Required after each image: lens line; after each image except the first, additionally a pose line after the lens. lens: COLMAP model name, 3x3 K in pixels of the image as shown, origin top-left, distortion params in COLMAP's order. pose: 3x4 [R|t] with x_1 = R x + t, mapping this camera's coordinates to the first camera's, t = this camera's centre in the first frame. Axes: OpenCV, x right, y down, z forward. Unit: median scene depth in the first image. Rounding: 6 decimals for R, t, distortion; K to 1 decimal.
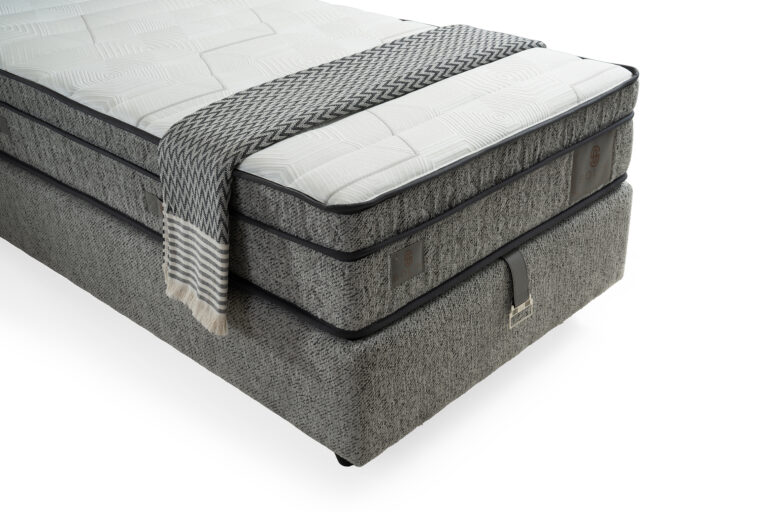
lens RADIAL K [[904.5, 0, 376.8], [0, 904.5, 254.9], [0, 0, 1]] dist [0.107527, 0.000000]
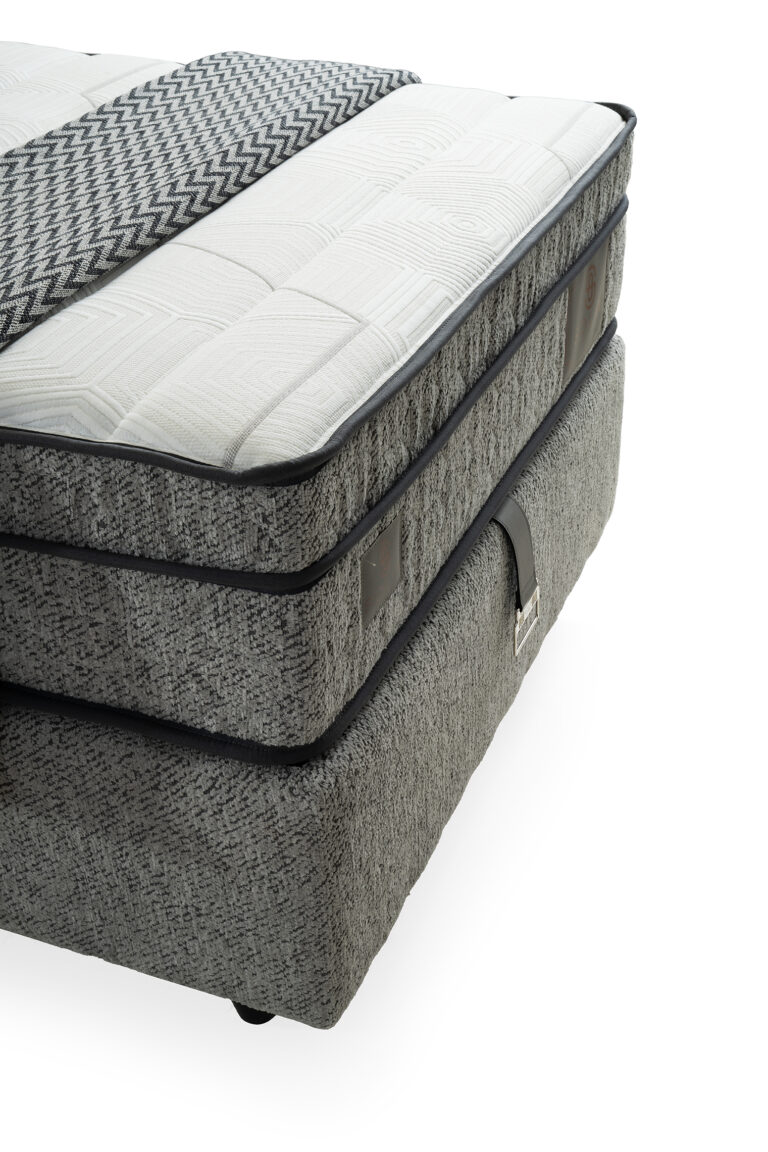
lens RADIAL K [[1489.9, 0, 394.4], [0, 1489.9, 576.4], [0, 0, 1]] dist [0.126253, 0.000000]
pose [[0.927720, -0.188560, 0.322151, -0.189812], [0.170253, 0.981782, 0.084363, -0.046109], [-0.332189, -0.023418, 0.942922, 0.287912]]
